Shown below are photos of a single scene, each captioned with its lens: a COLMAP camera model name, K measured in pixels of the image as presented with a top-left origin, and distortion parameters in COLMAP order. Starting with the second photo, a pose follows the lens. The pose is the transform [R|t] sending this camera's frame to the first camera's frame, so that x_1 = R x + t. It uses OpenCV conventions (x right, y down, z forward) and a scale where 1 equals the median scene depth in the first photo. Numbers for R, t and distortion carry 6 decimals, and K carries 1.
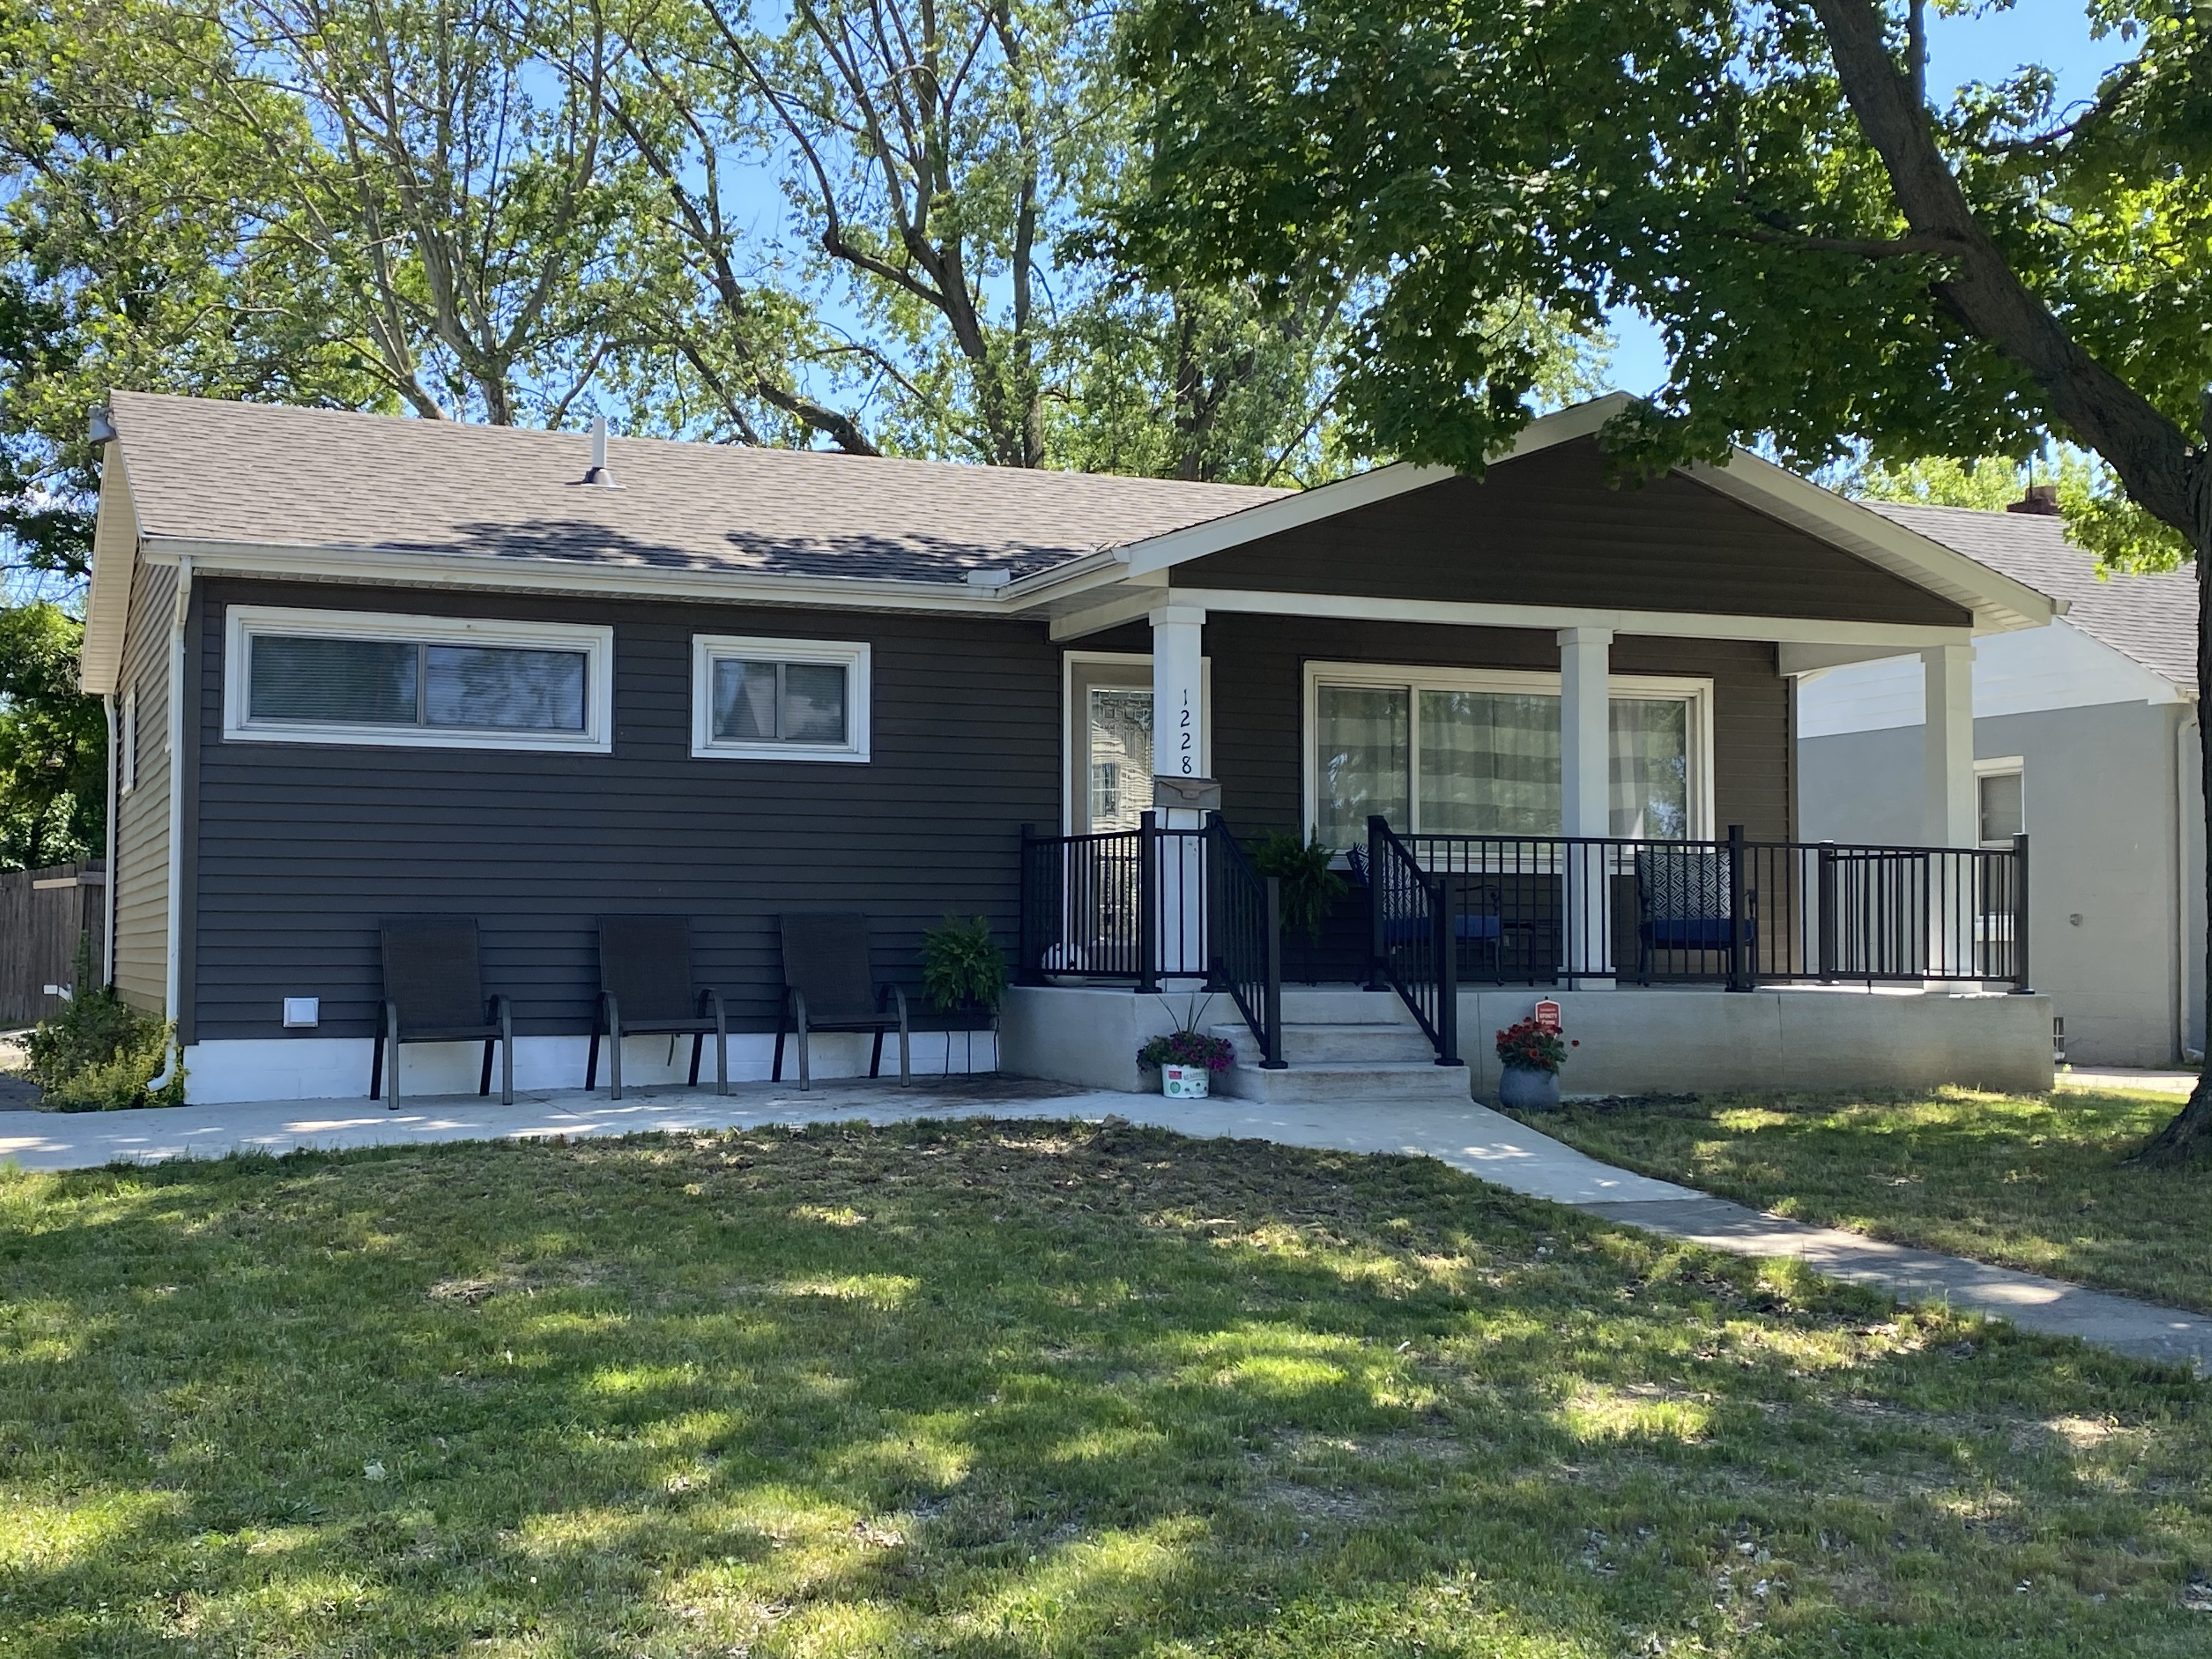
lens RADIAL K [[2643.2, 0, 1106.0], [0, 2643.2, 829.5], [0, 0, 1]] dist [0.123706, -0.256700]
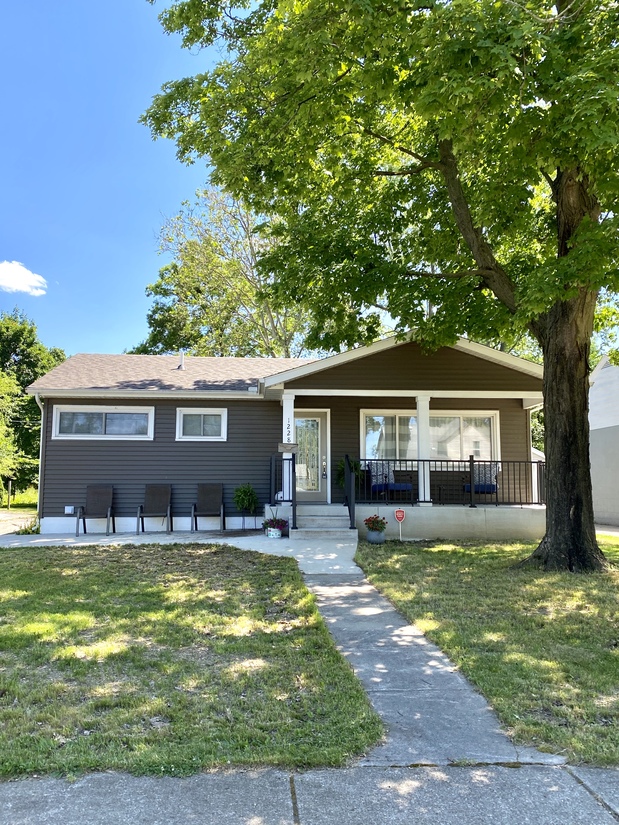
lens RADIAL K [[691.9, 0, 309.5], [0, 691.9, 412.5], [0, 0, 1]] dist [0.059999, -0.060666]
pose [[0.952059, -0.033945, -0.304027, 0.310988], [0.012490, 0.997309, -0.072239, 0.005148], [0.305661, 0.064979, 0.949921, 0.137134]]
